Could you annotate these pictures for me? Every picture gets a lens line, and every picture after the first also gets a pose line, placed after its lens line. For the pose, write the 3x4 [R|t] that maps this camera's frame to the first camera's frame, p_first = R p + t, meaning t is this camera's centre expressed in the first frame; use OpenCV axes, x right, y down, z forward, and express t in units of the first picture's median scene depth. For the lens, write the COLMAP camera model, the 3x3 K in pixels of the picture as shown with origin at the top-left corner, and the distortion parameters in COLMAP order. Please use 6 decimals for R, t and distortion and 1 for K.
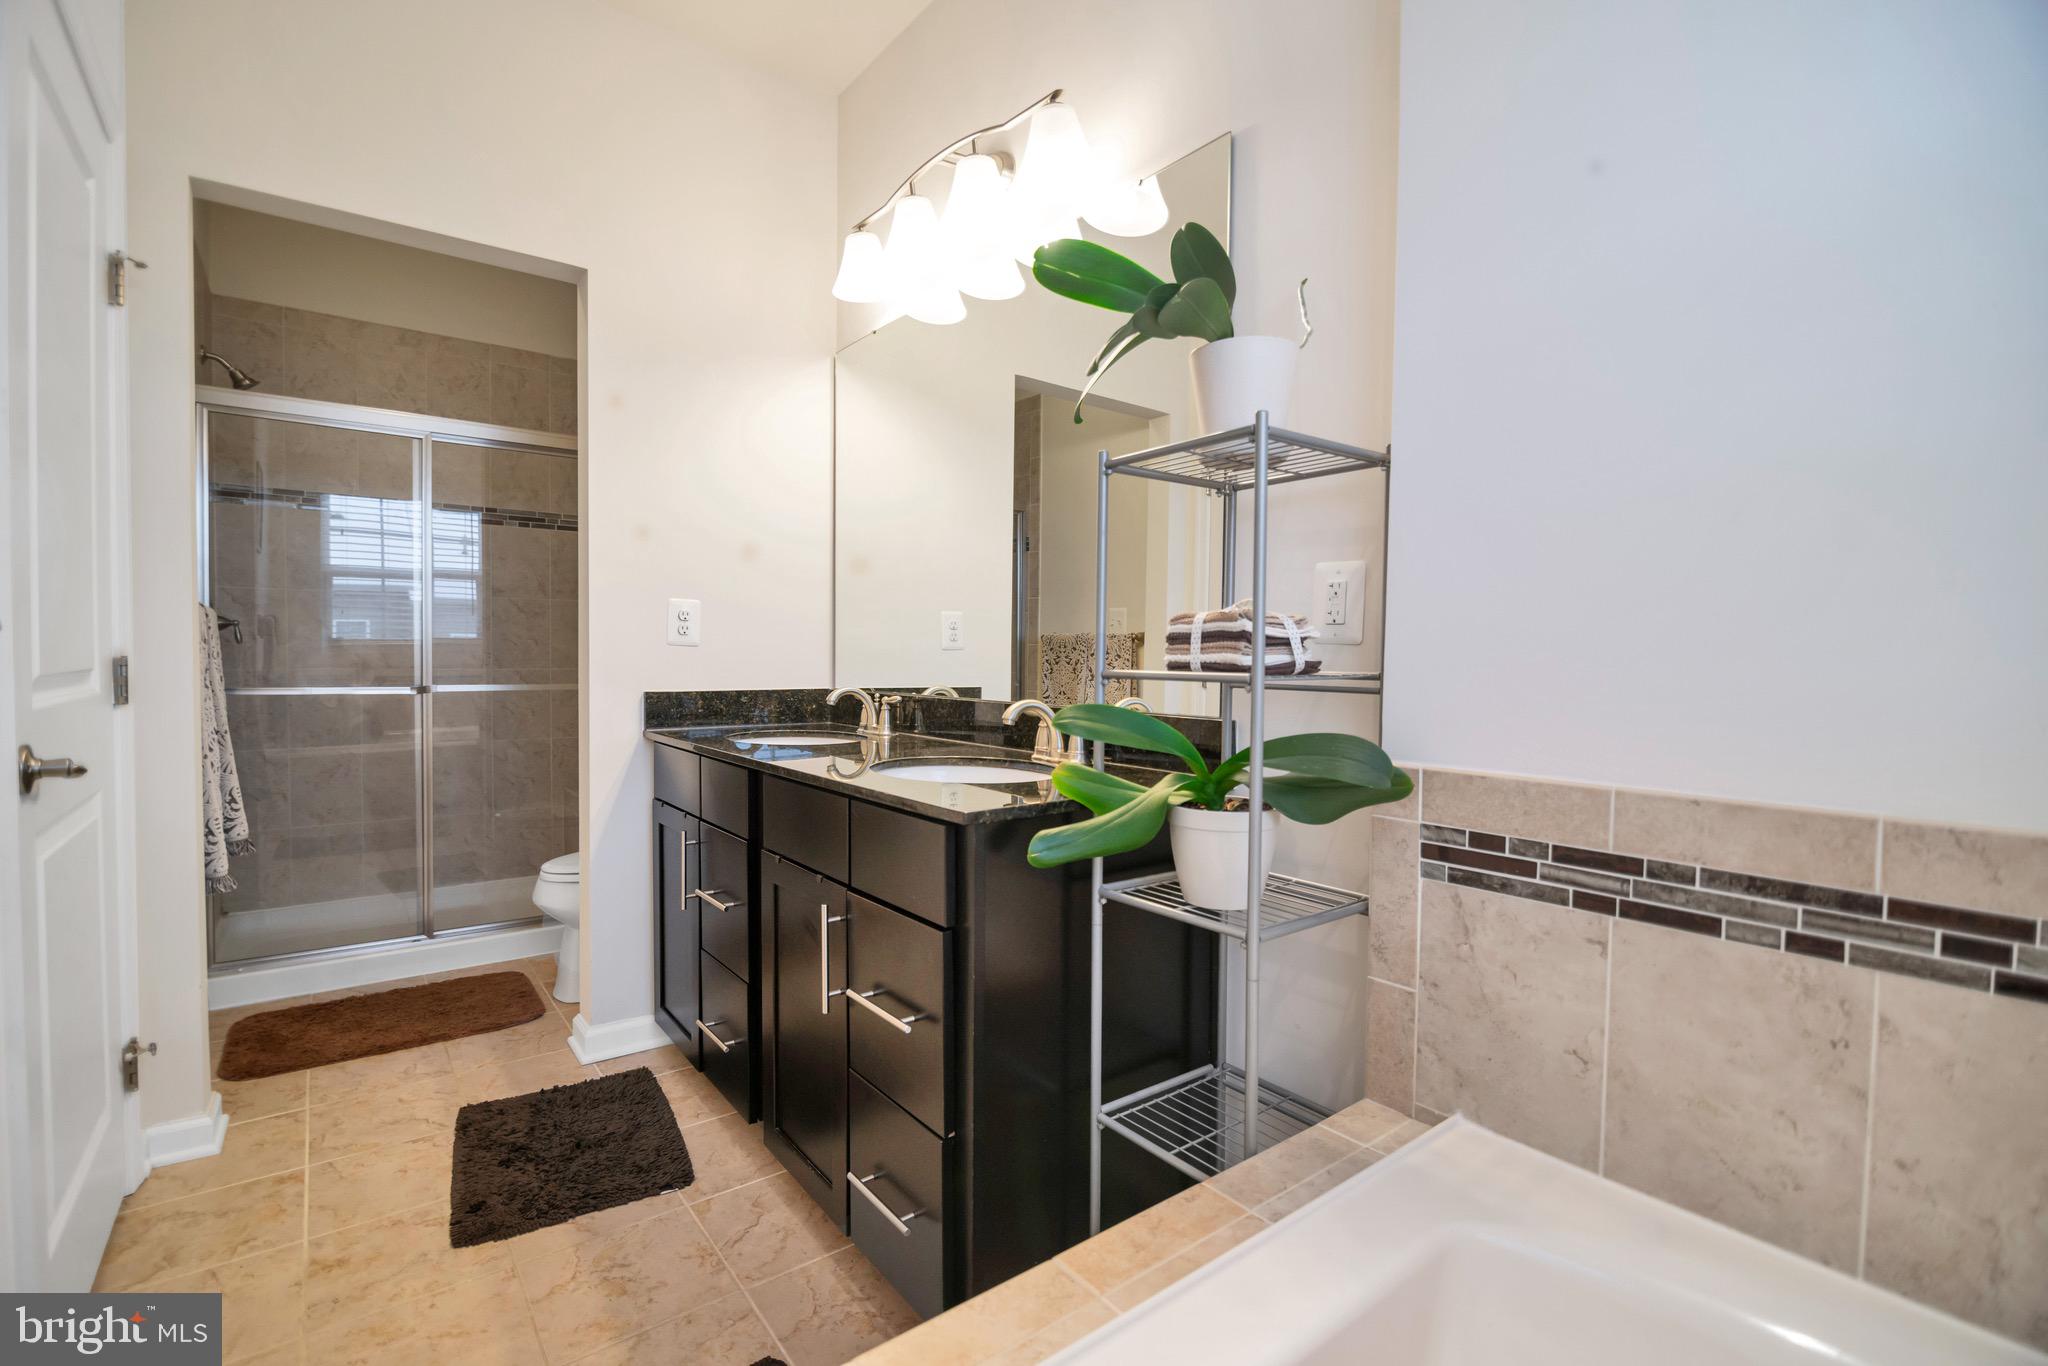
lens RADIAL K [[914.9, 0, 1031.8], [0, 914.9, 683.0], [0, 0, 1]] dist [-0.012938, -0.000343]
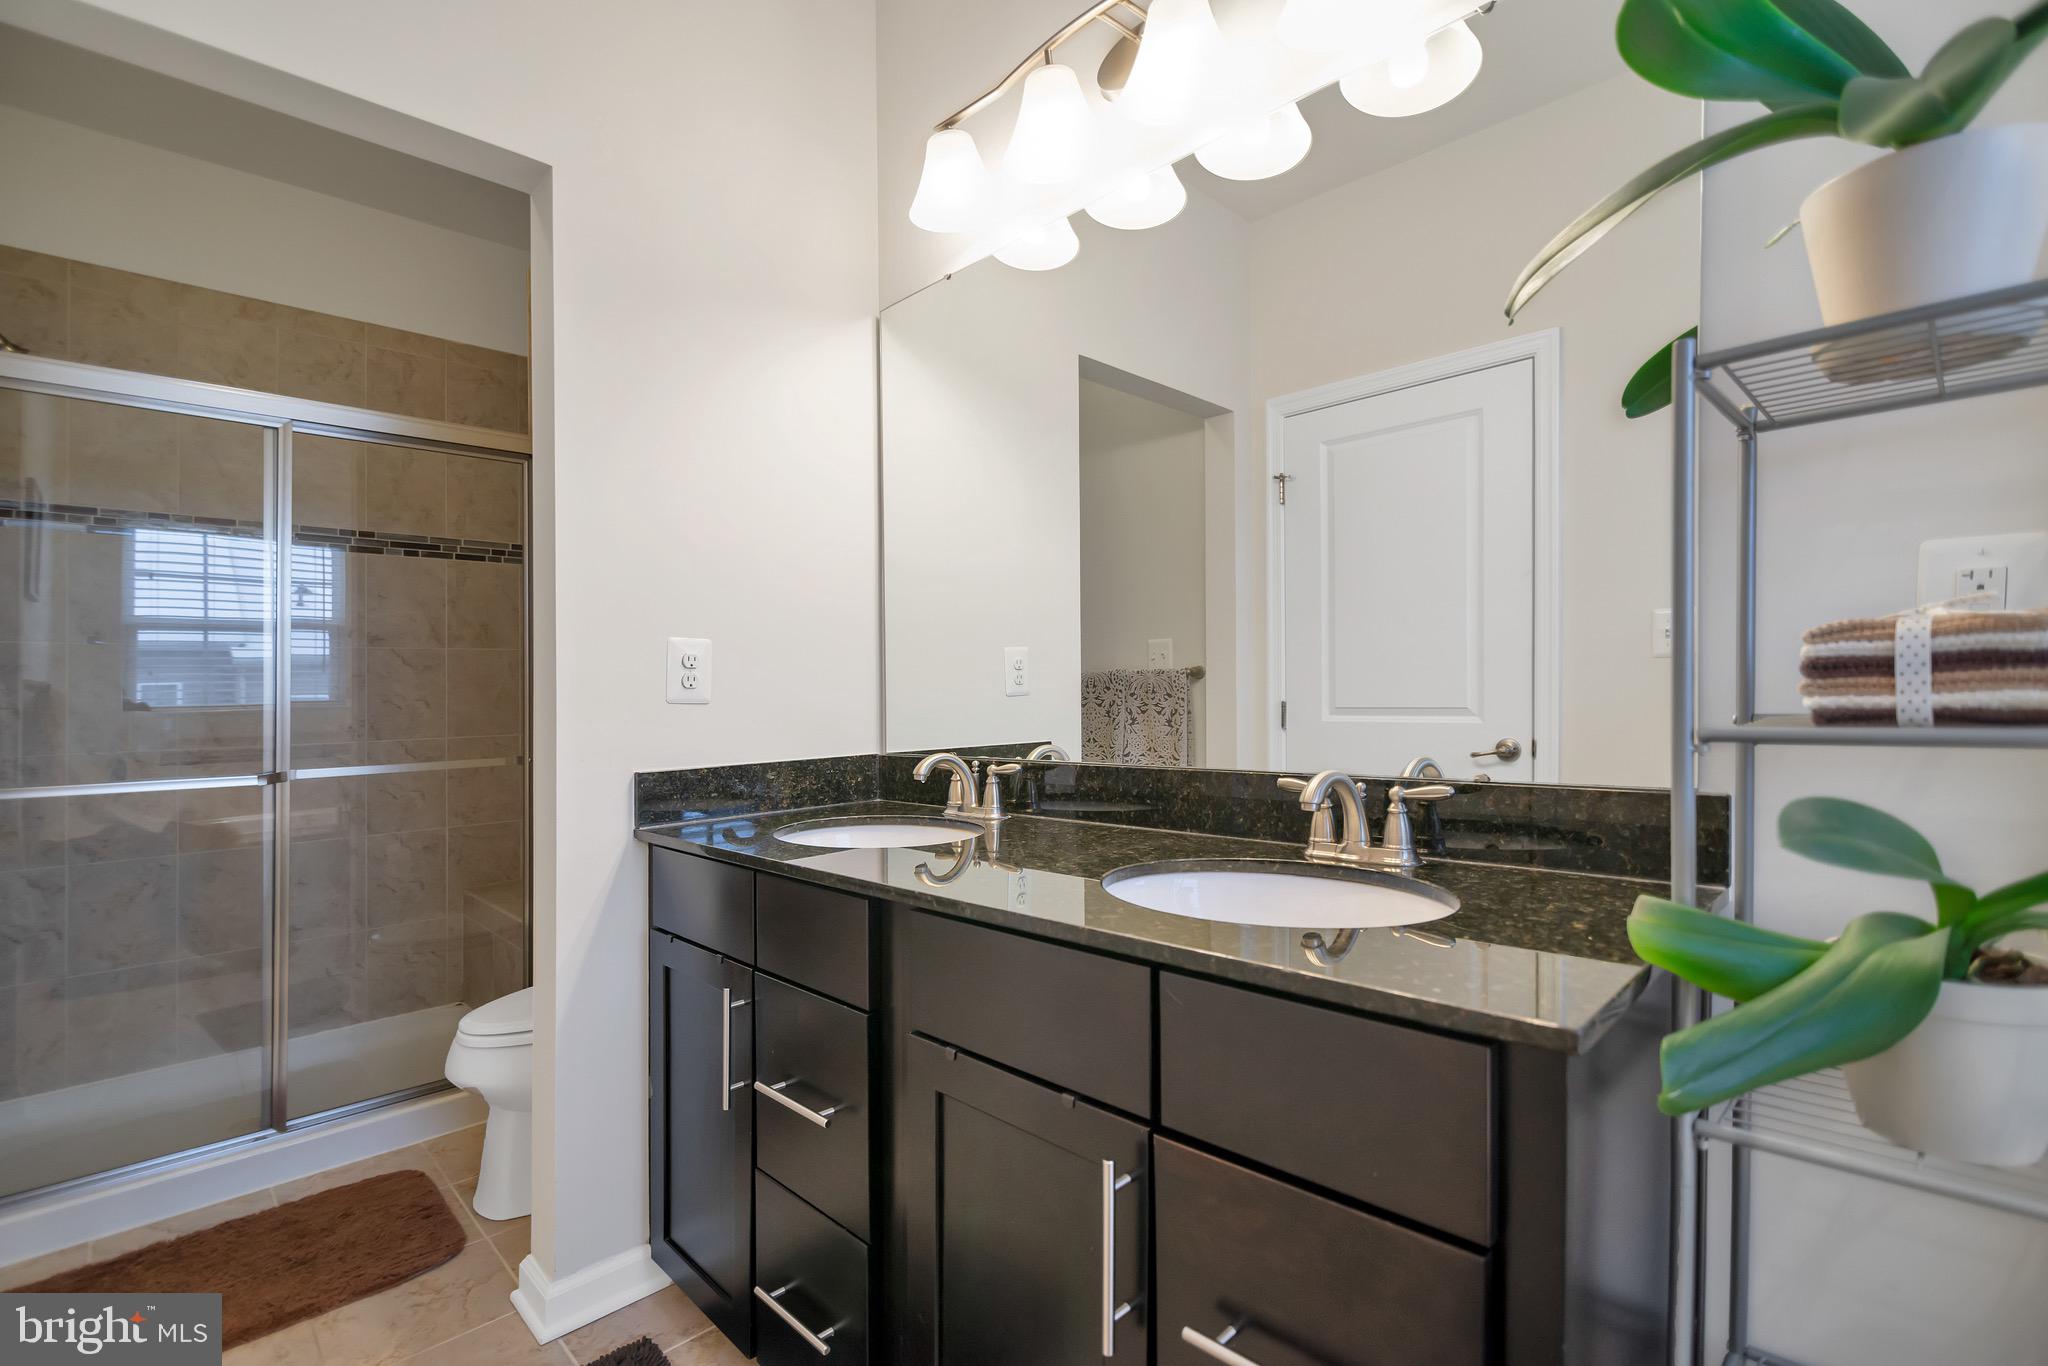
lens RADIAL K [[914.9, 0, 1020.3], [0, 914.9, 683.7], [0, 0, 1]] dist [-0.012938, -0.000343]
pose [[0.992518, -0.022770, 0.119957, -0.177373], [0.029203, 0.998212, -0.052146, -0.010593], [-0.118555, 0.055259, 0.991409, 0.229346]]
